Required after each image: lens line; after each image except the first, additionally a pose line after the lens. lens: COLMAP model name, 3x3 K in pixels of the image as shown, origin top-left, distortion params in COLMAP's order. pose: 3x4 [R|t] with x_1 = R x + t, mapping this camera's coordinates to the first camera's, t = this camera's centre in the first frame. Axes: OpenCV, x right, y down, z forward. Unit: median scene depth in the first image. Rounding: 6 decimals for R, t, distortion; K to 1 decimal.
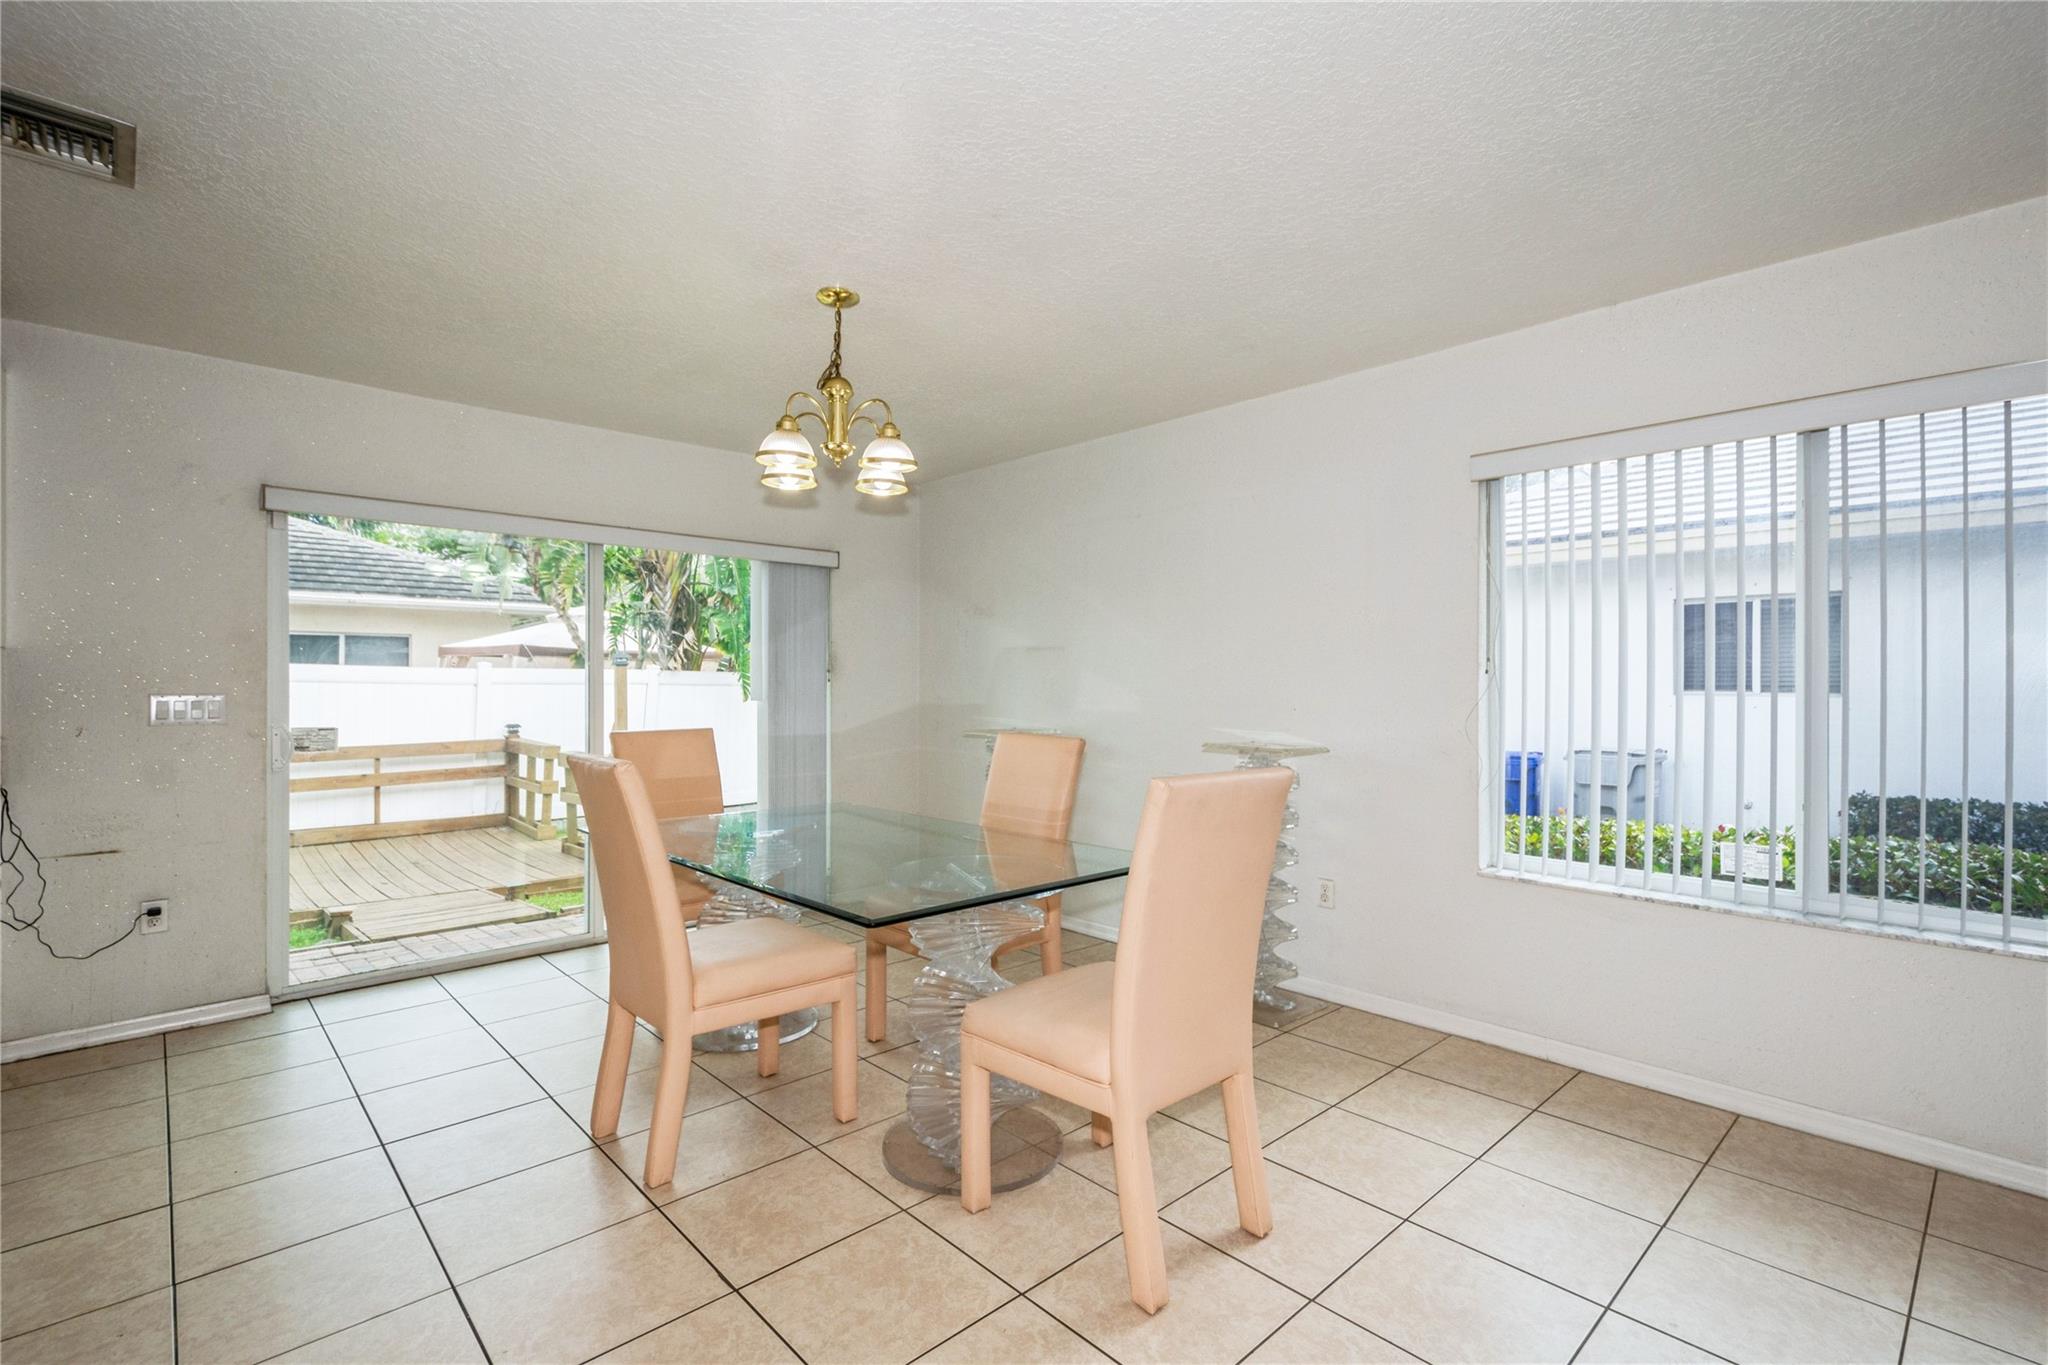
lens RADIAL K [[901.2, 0, 1022.7], [0, 901.2, 685.0], [0, 0, 1]] dist [0.003141, -0.003211]
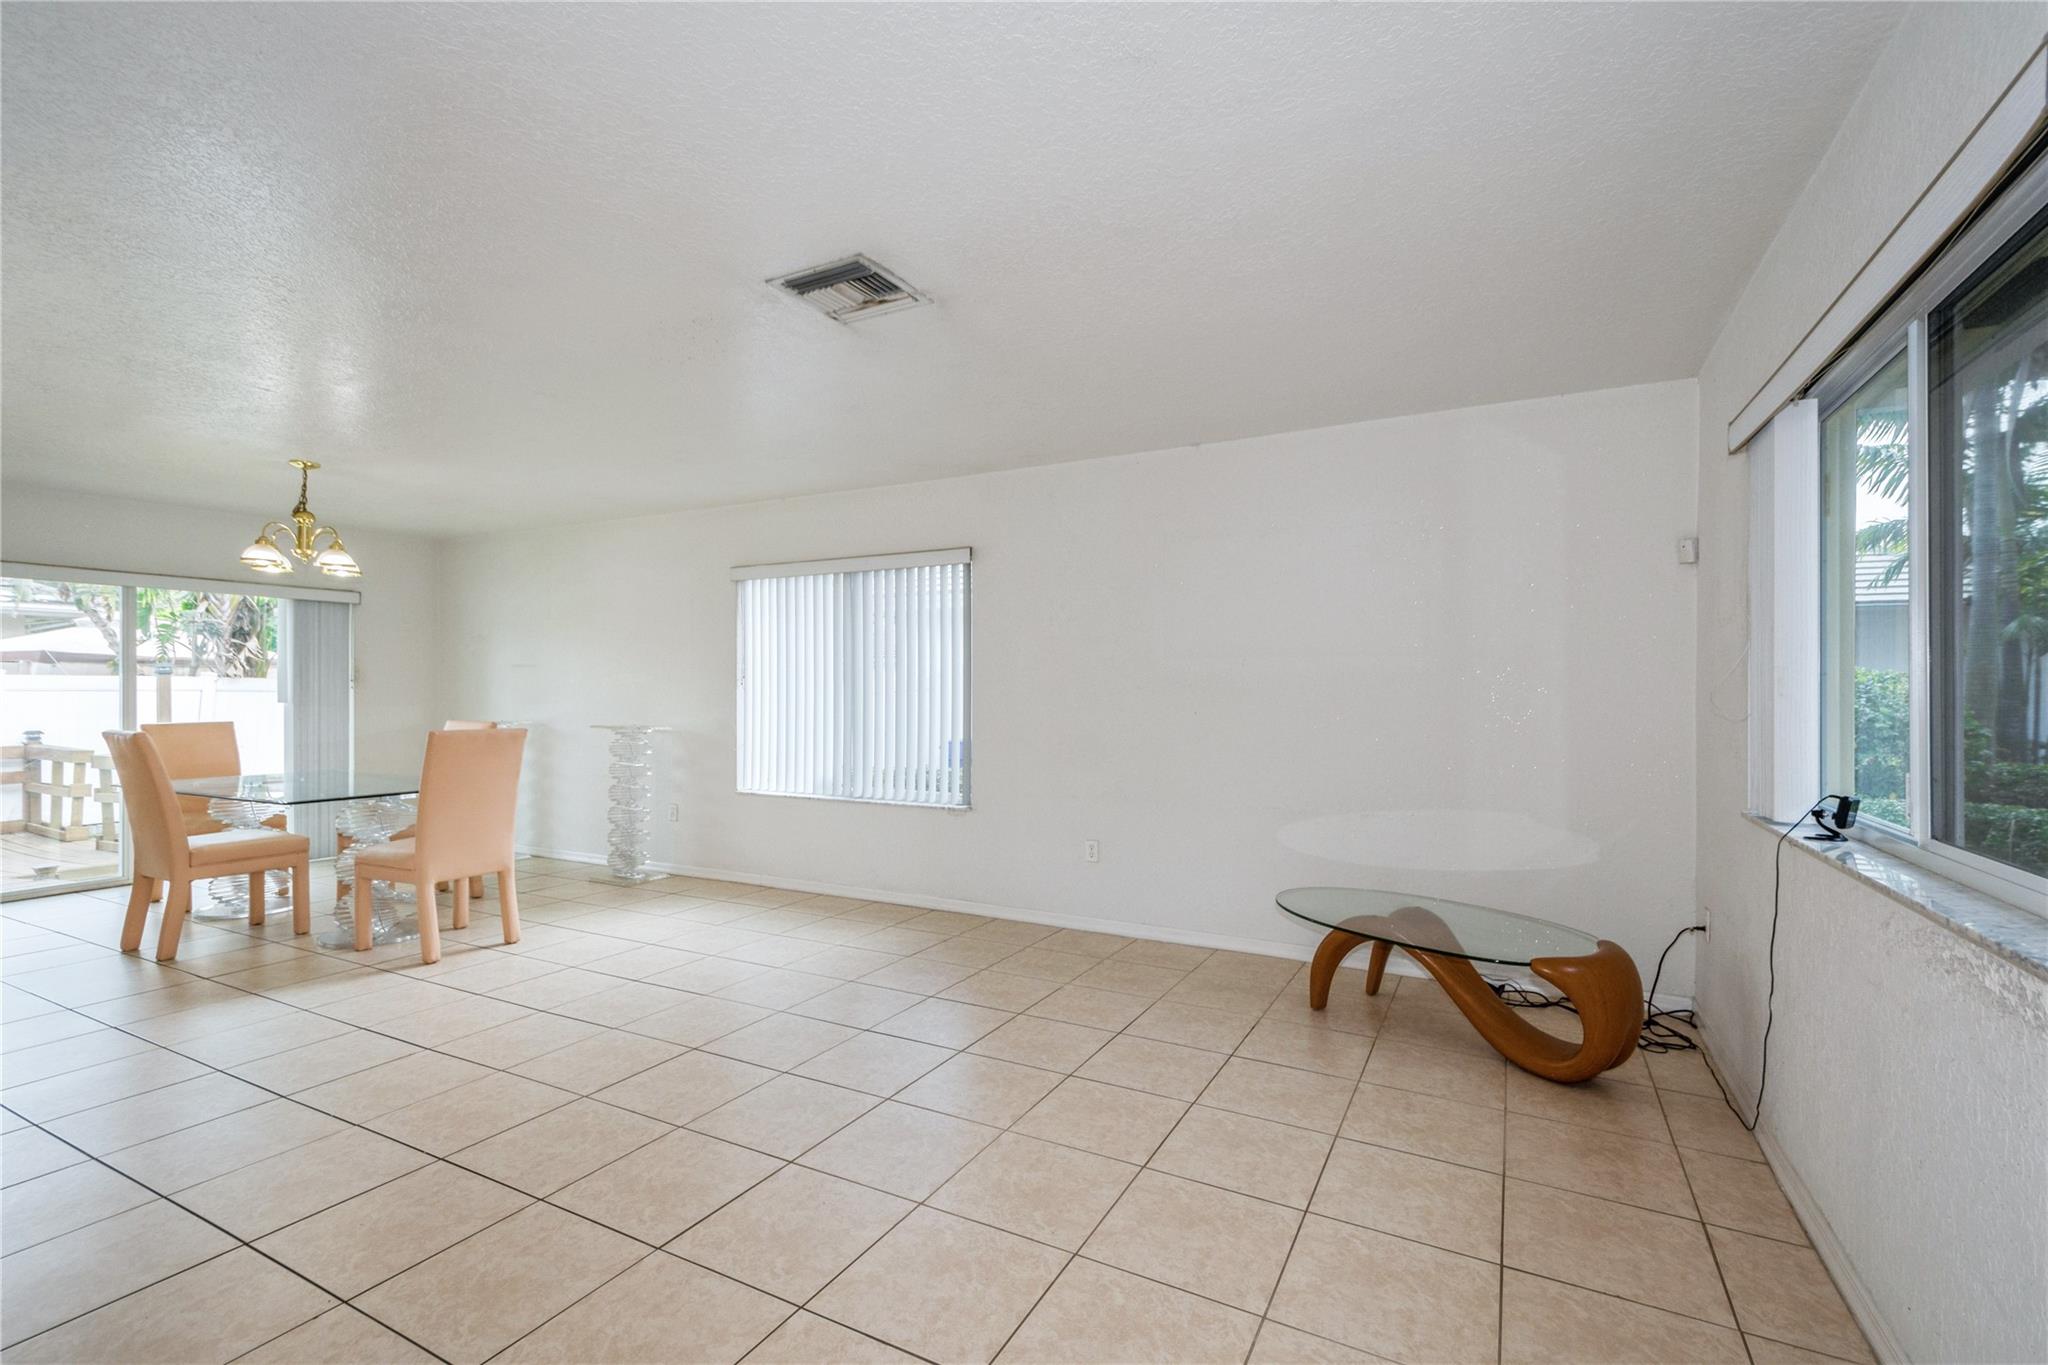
lens RADIAL K [[901.2, 0, 1060.5], [0, 901.2, 694.6], [0, 0, 1]] dist [0.003141, -0.003211]
pose [[0.939913, -0.004385, 0.341385, 0.167704], [0.002667, 0.999981, 0.005500, 0.000977], [-0.341403, -0.004259, 0.939907, -0.331142]]
